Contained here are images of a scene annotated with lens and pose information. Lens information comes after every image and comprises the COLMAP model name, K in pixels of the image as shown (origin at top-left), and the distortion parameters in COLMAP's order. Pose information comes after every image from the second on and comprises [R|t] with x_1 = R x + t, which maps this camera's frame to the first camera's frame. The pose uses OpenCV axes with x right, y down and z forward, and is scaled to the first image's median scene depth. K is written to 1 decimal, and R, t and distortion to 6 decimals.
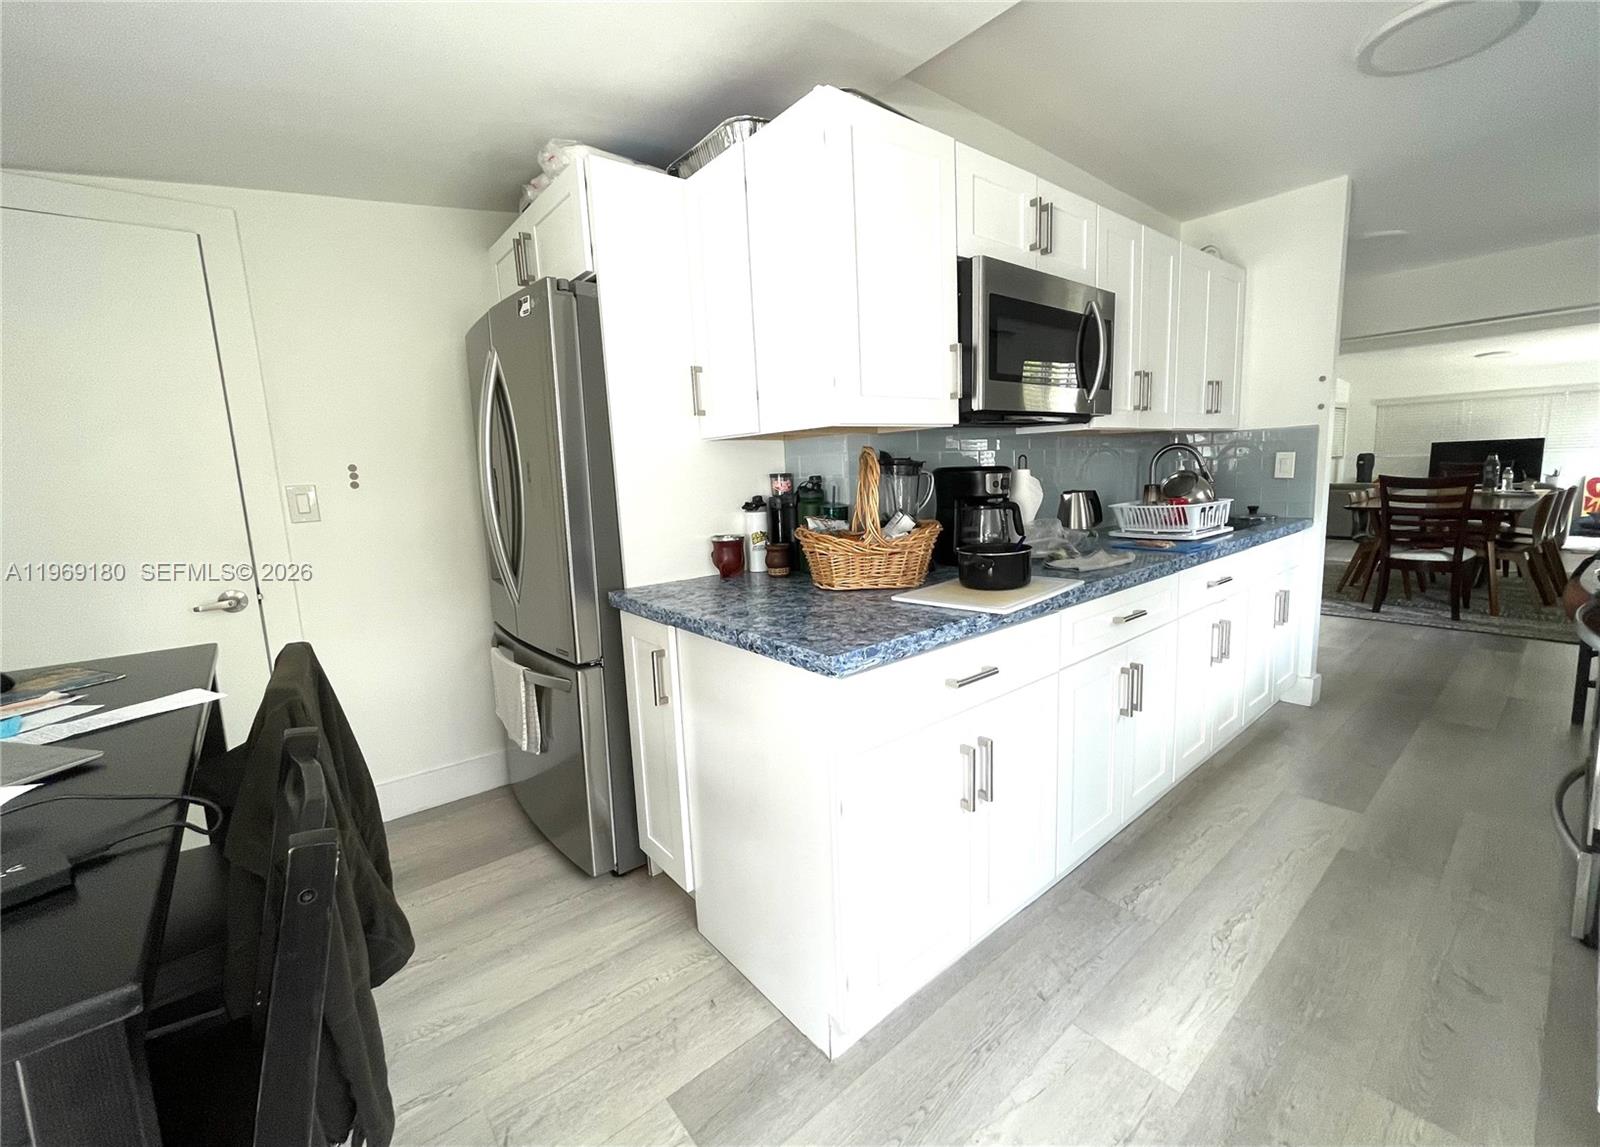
lens RADIAL K [[656.0, 0, 800.0], [0, 656.0, 573.5], [0, 0, 1]] dist [0.000751, 0.000143]
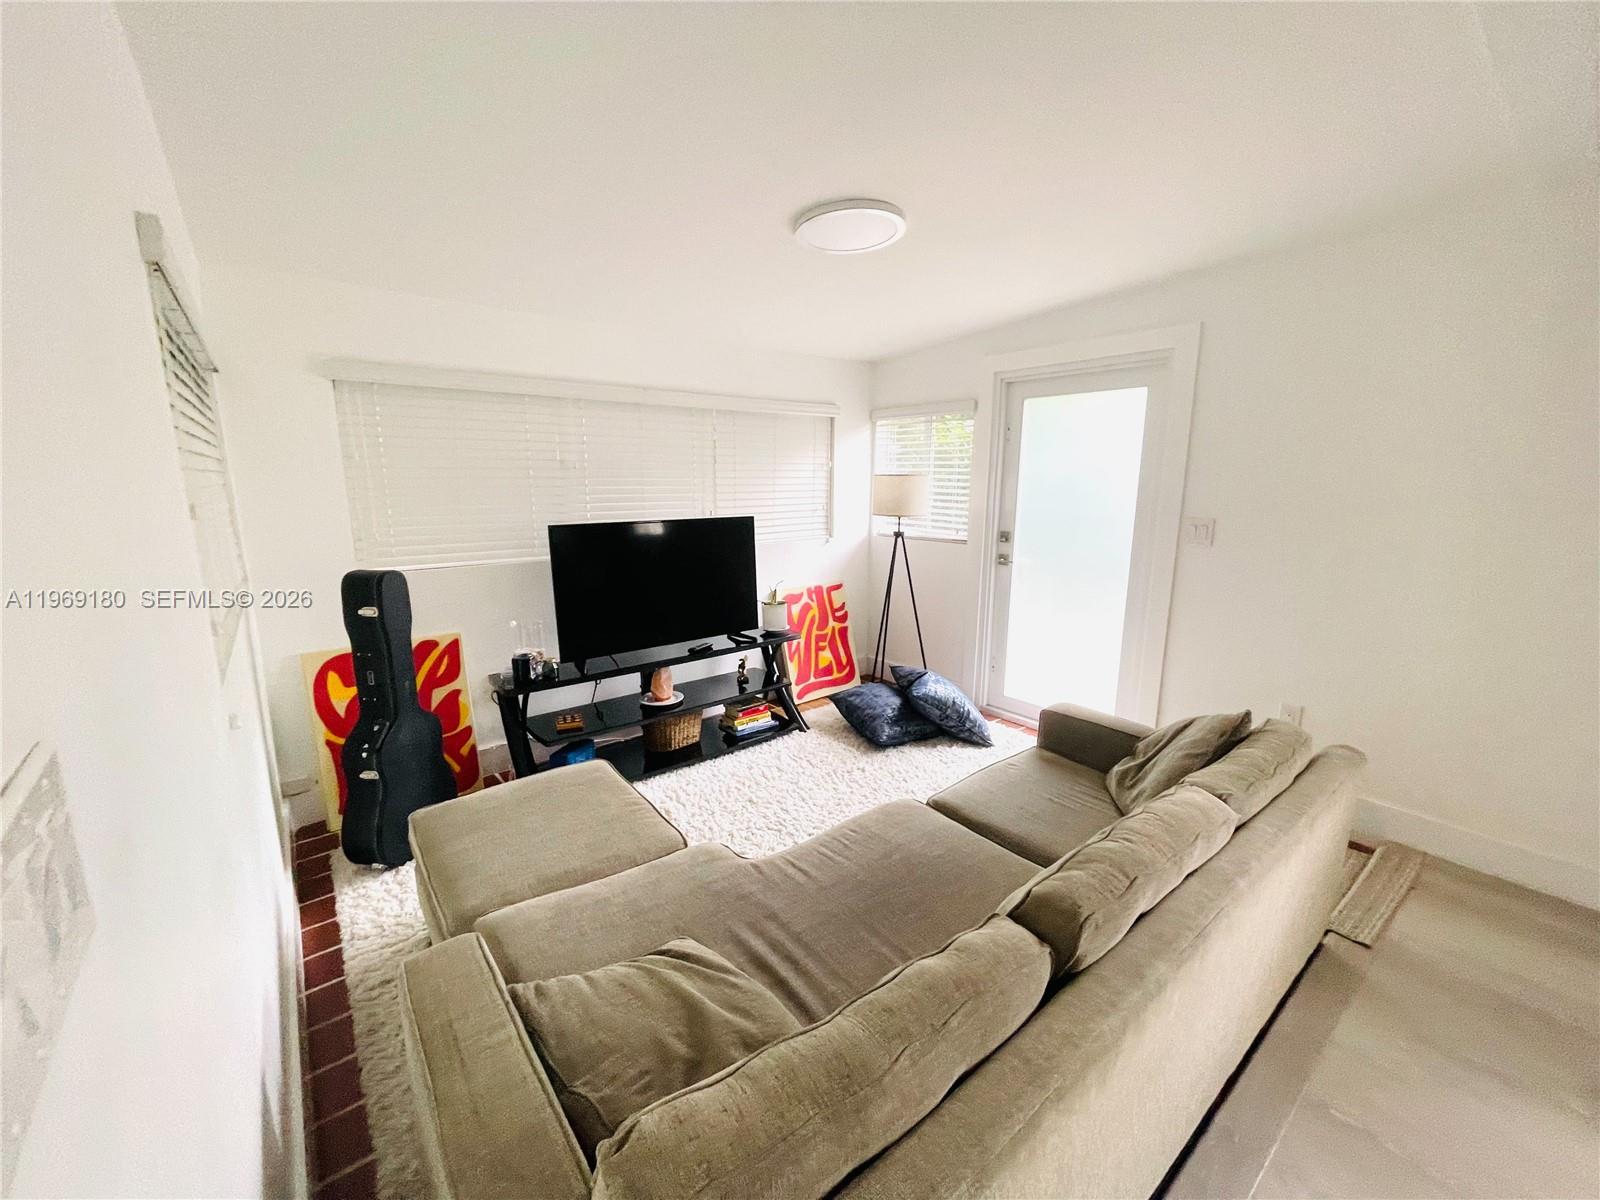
lens RADIAL K [[641.9, 0, 800.0], [0, 641.9, 600.0], [0, 0, 1]] dist [0.001898, 0.000088]
pose [[0.022096, -0.149037, 0.988585, 0.661644], [0.158390, 0.976860, 0.143729, -0.190375], [-0.987129, 0.153406, 0.045191, 0.877211]]
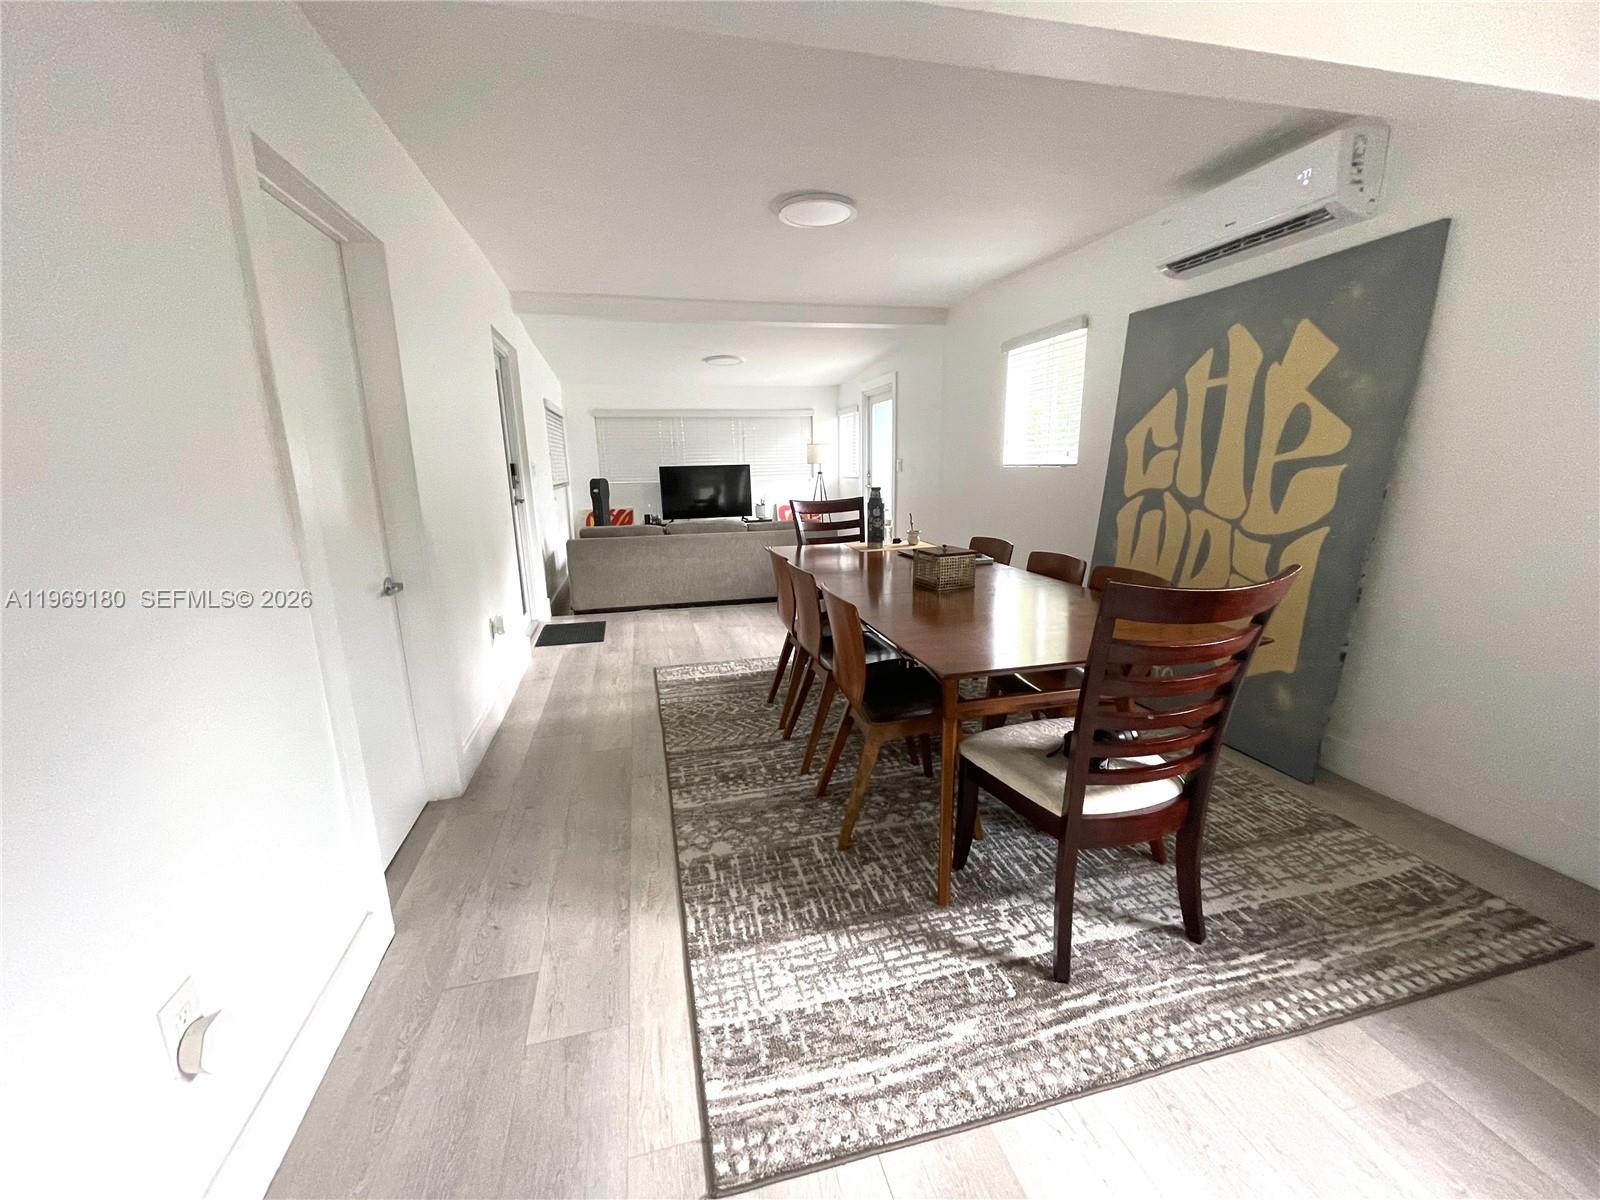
lens RADIAL K [[641.9, 0, 800.0], [0, 641.9, 600.0], [0, 0, 1]] dist [0.001898, 0.000088]
pose [[0.429899, -0.160876, 0.888429, 0.294127], [0.145314, 0.983498, 0.107776, -0.096165], [-0.891107, 0.082768, 0.446182, 0.497190]]
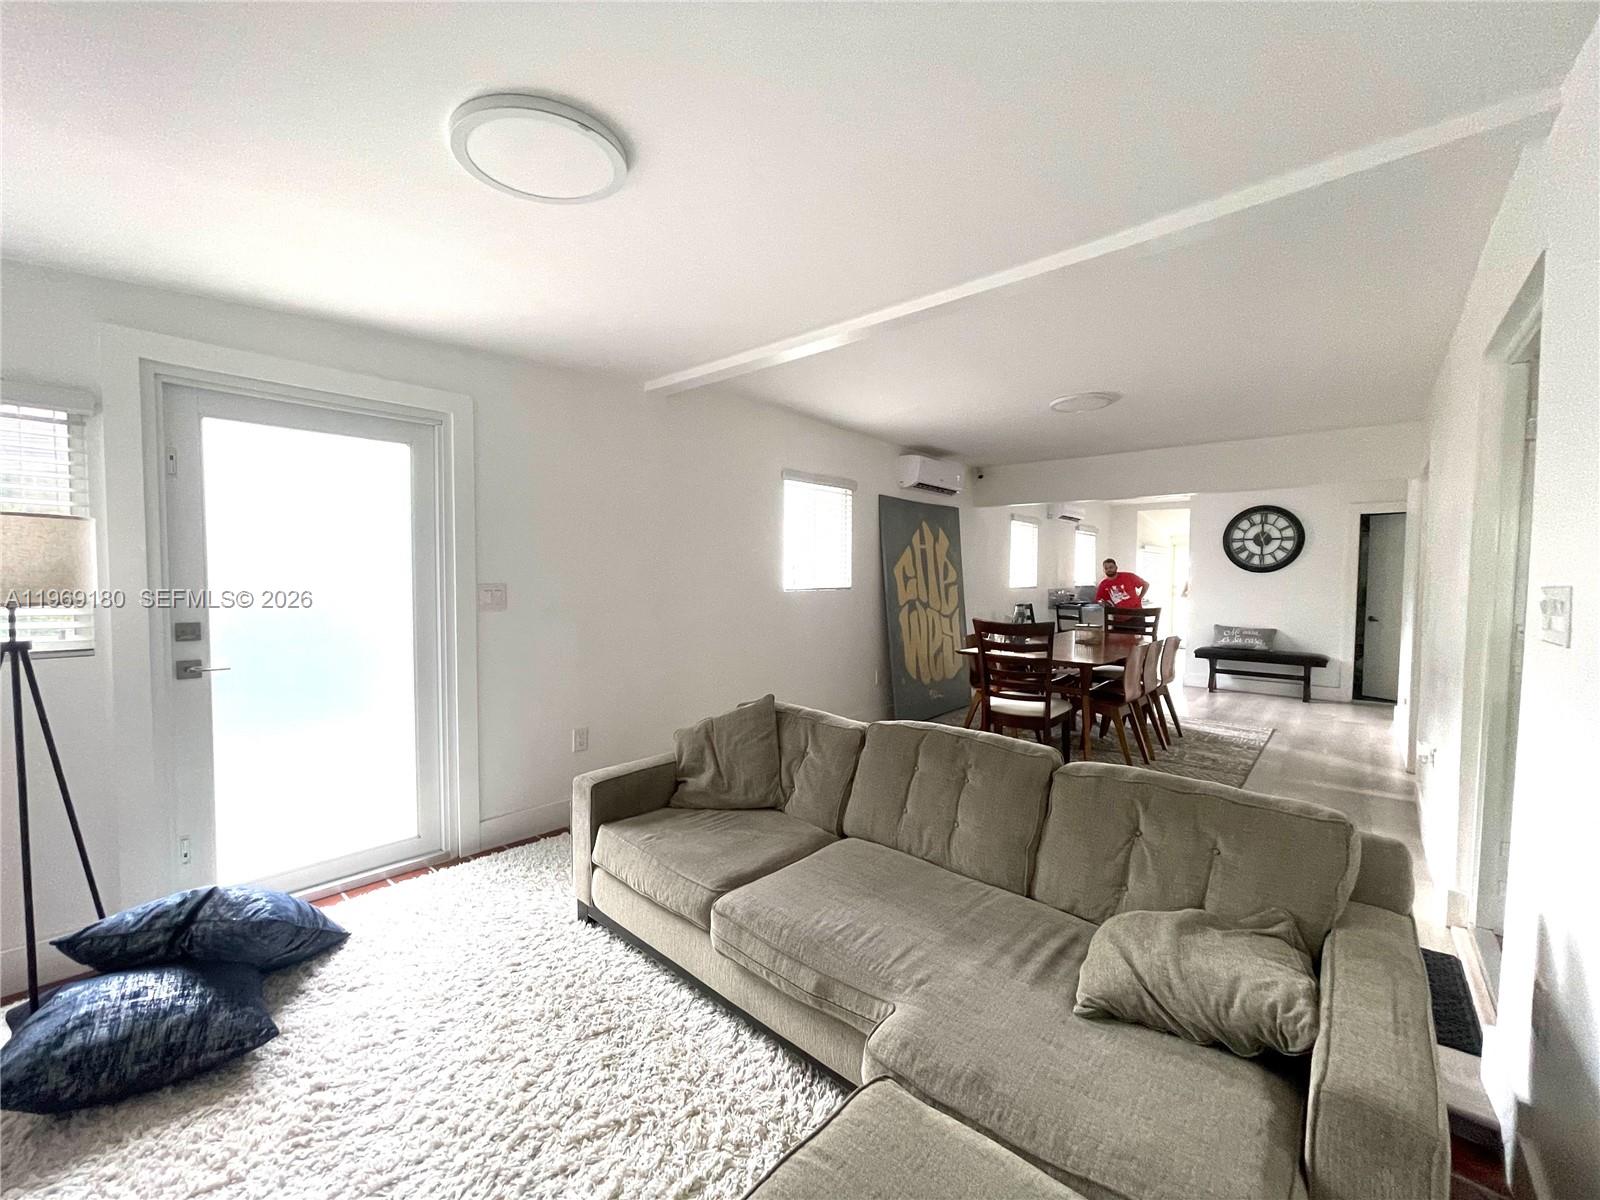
lens RADIAL K [[641.9, 0, 800.0], [0, 641.9, 600.0], [0, 0, 1]] dist [0.001898, 0.000088]
pose [[-0.988038, 0.043188, -0.148037, 0.843647], [0.012035, 0.978648, 0.205189, -0.207300], [0.153737, 0.200953, -0.967462, 1.009853]]
